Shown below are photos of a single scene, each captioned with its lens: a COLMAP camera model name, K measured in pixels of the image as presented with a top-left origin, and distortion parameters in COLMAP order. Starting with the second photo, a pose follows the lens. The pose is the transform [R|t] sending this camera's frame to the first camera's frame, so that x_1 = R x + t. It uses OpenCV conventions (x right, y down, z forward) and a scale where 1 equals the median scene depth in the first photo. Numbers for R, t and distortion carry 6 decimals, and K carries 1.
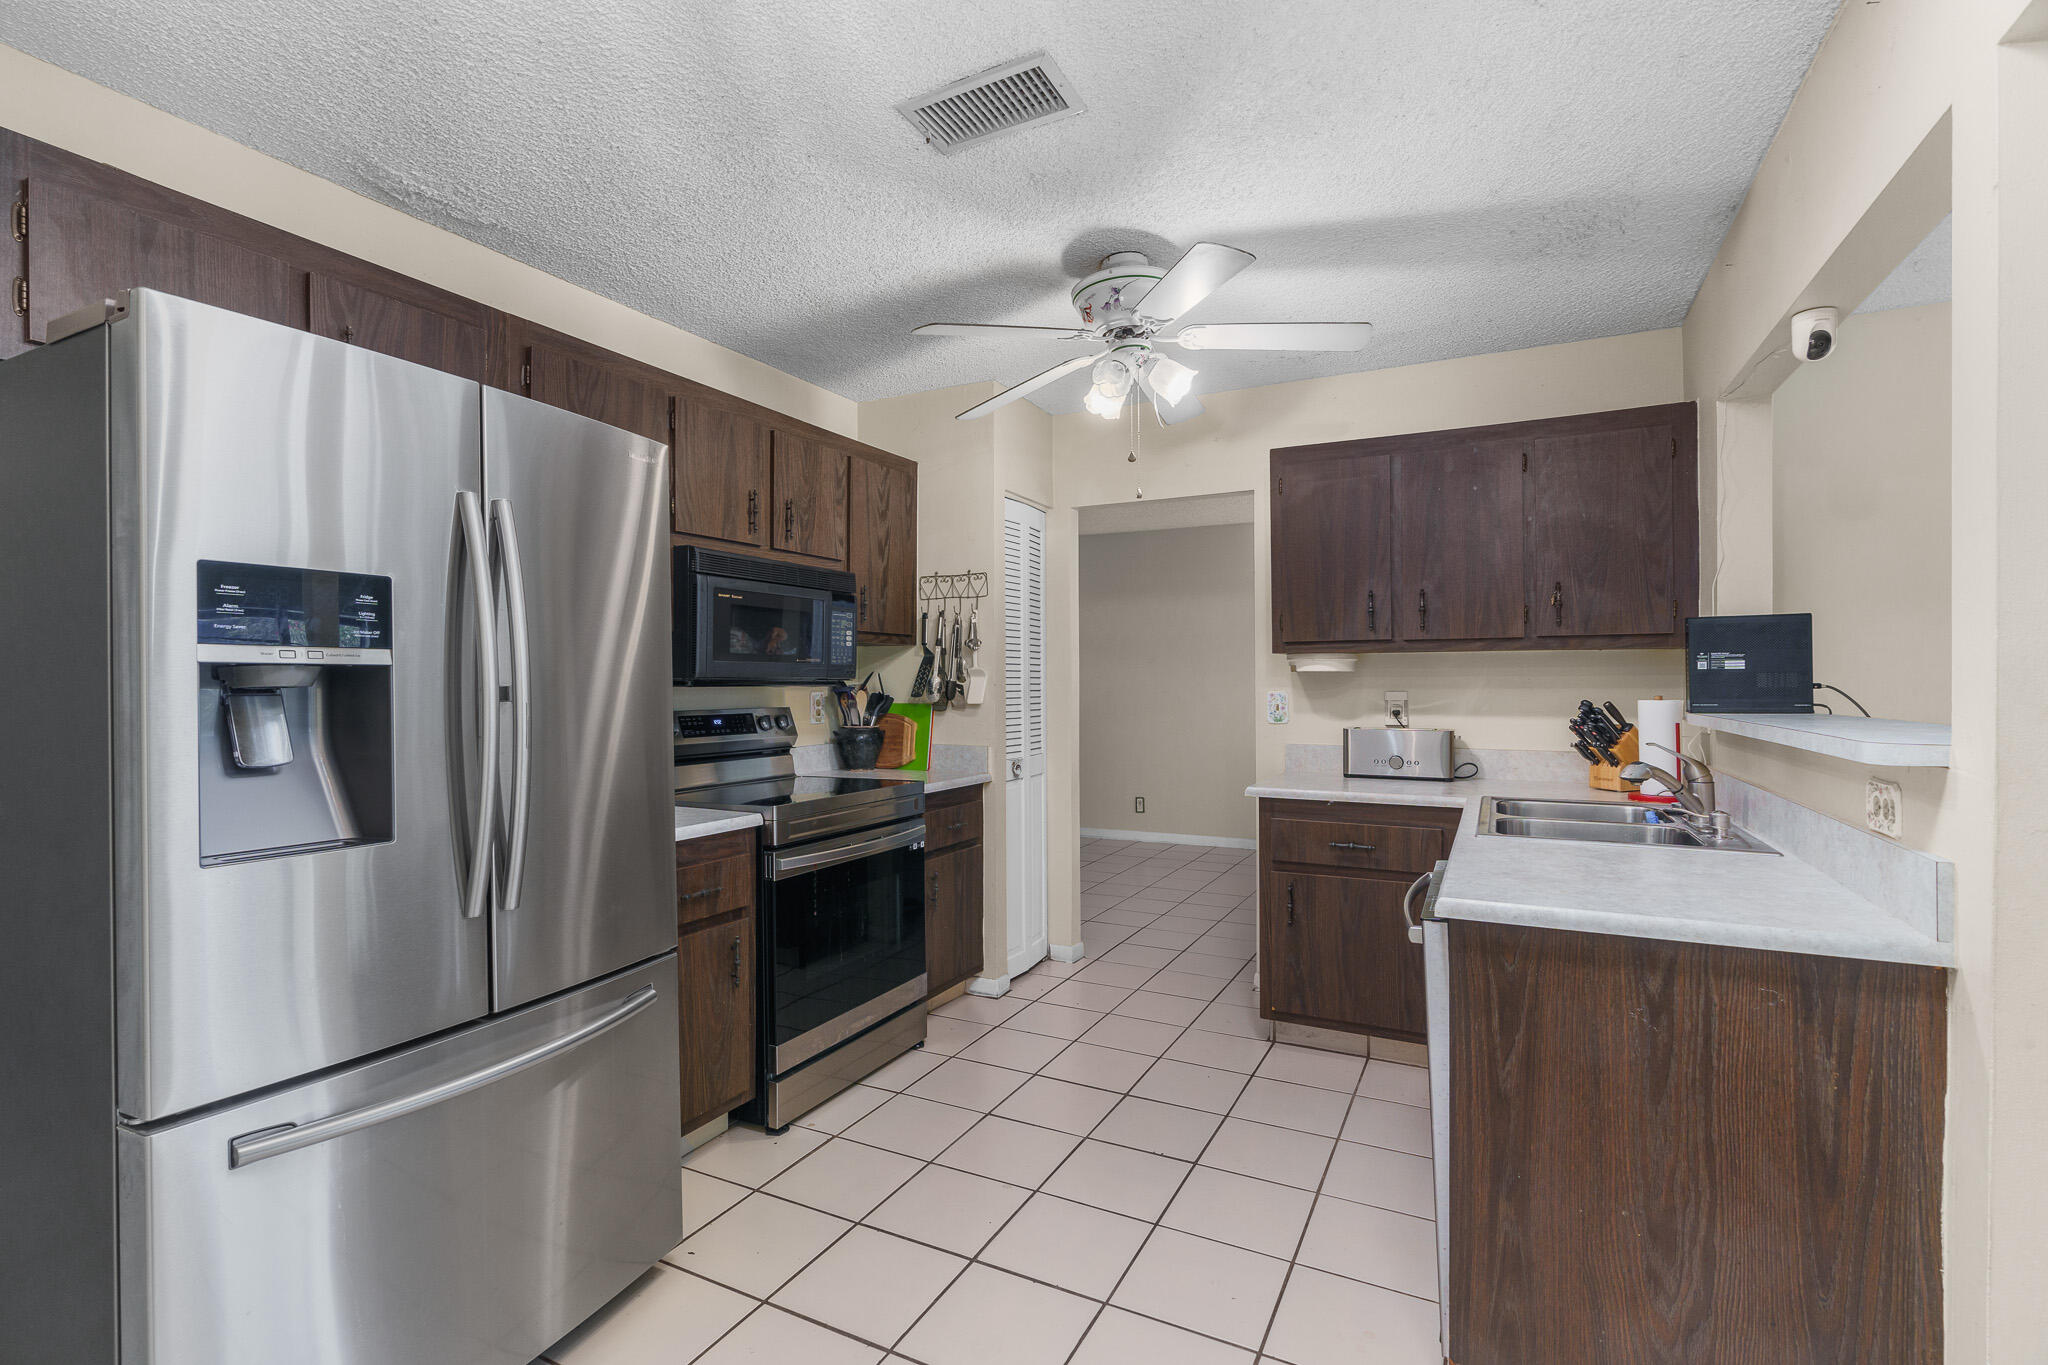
lens RADIAL K [[927.6, 0, 1025.3], [0, 927.6, 682.8], [0, 0, 1]] dist [-0.000256, 0.000706]
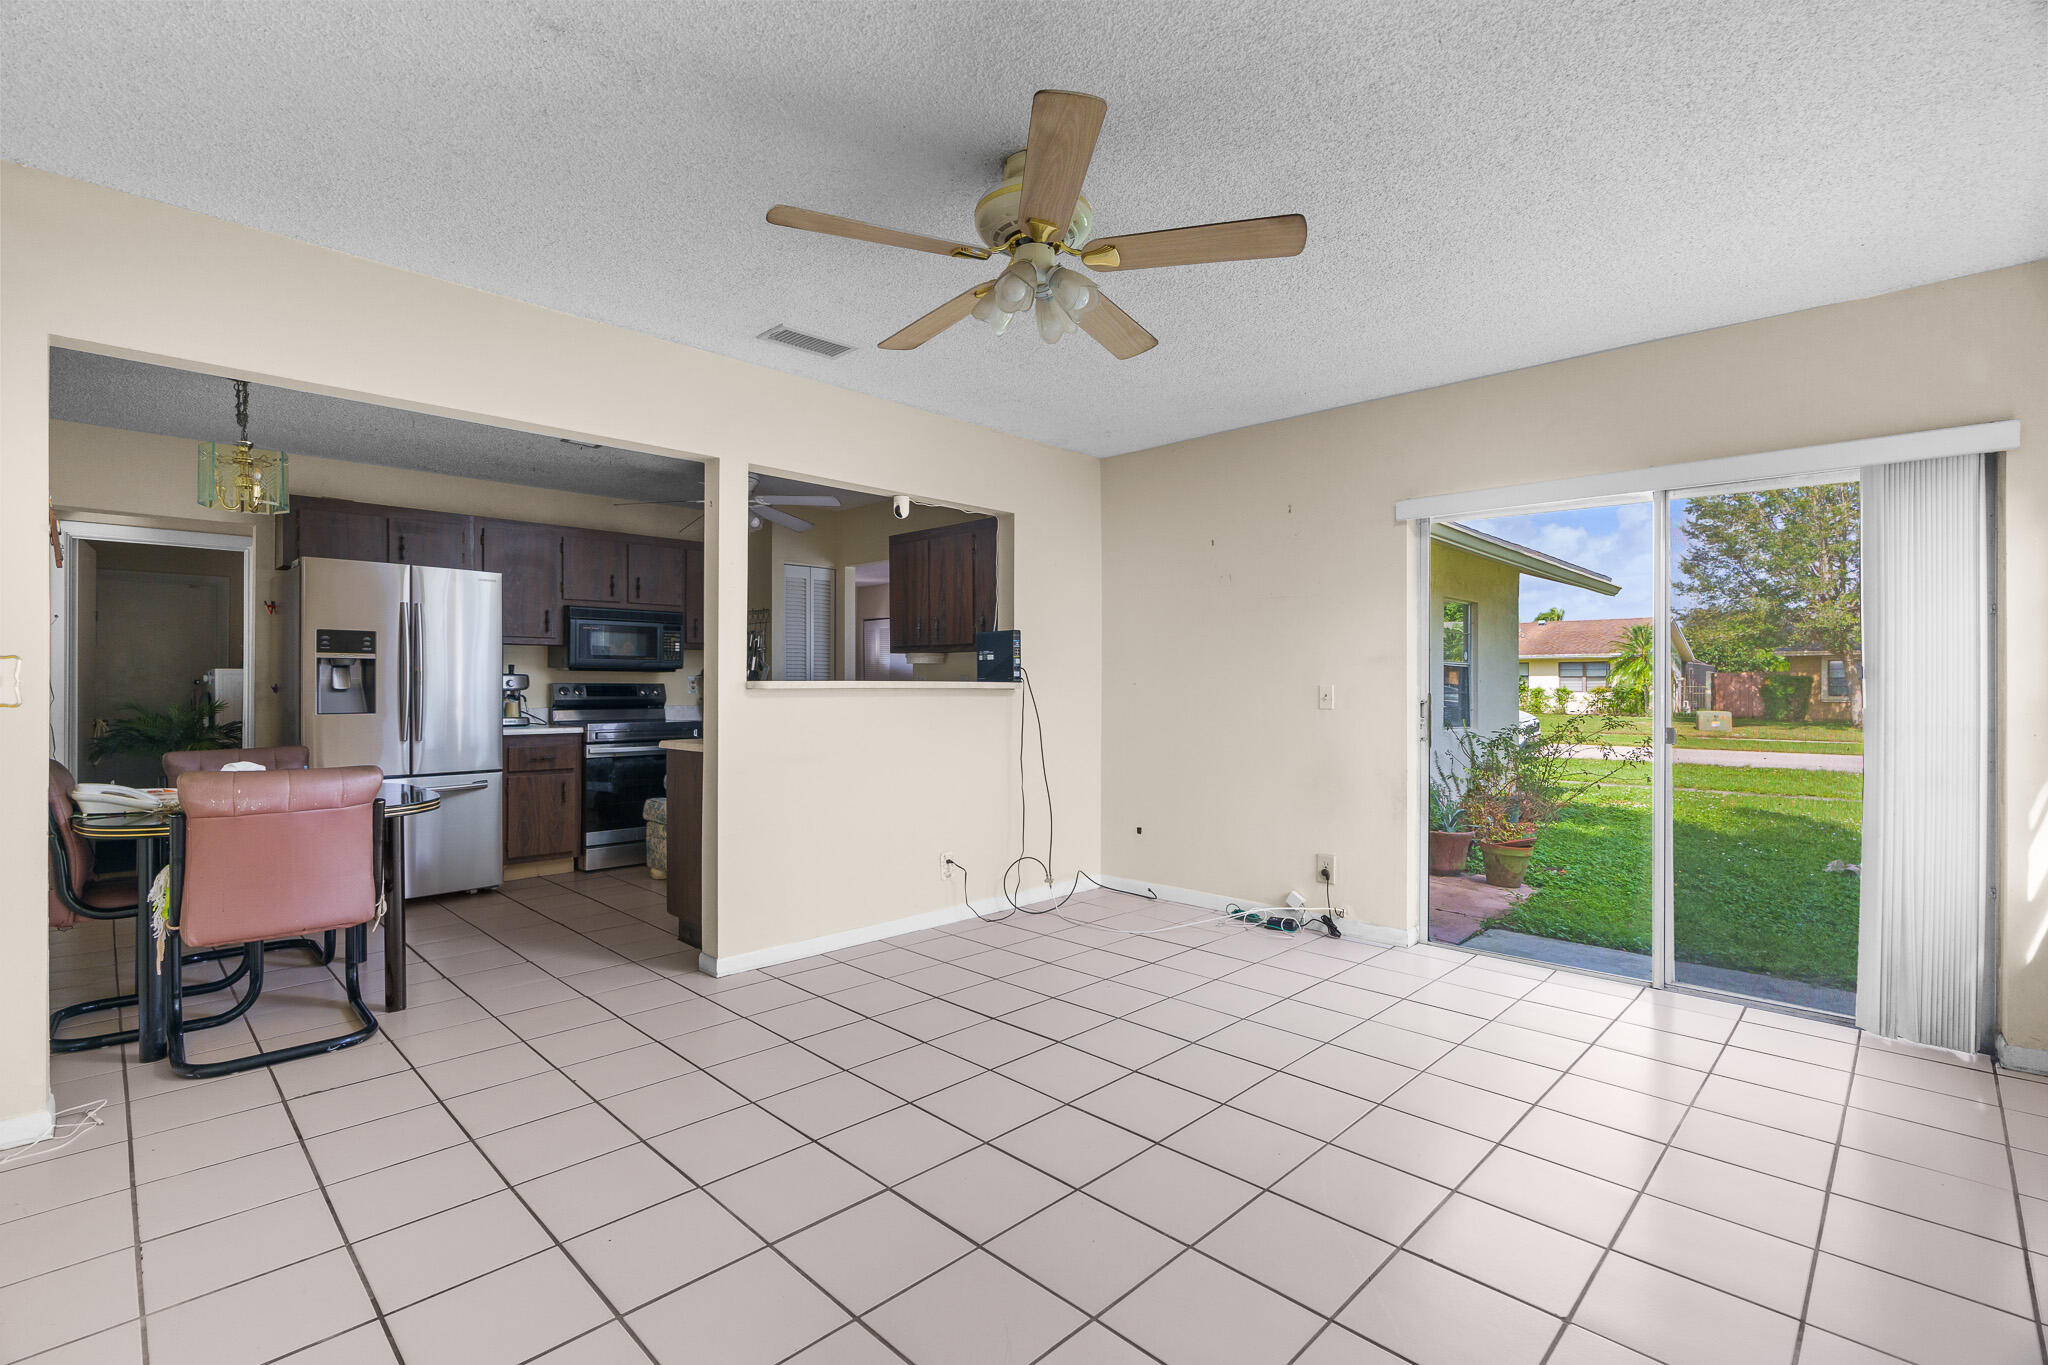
lens RADIAL K [[927.6, 0, 1023.9], [0, 927.6, 684.6], [0, 0, 1]] dist [-0.000256, 0.000706]
pose [[0.953472, 0.003180, -0.301466, 1.405543], [-0.003593, 0.999993, -0.000819, 0.037902], [0.301462, 0.001864, 0.953477, -0.802567]]
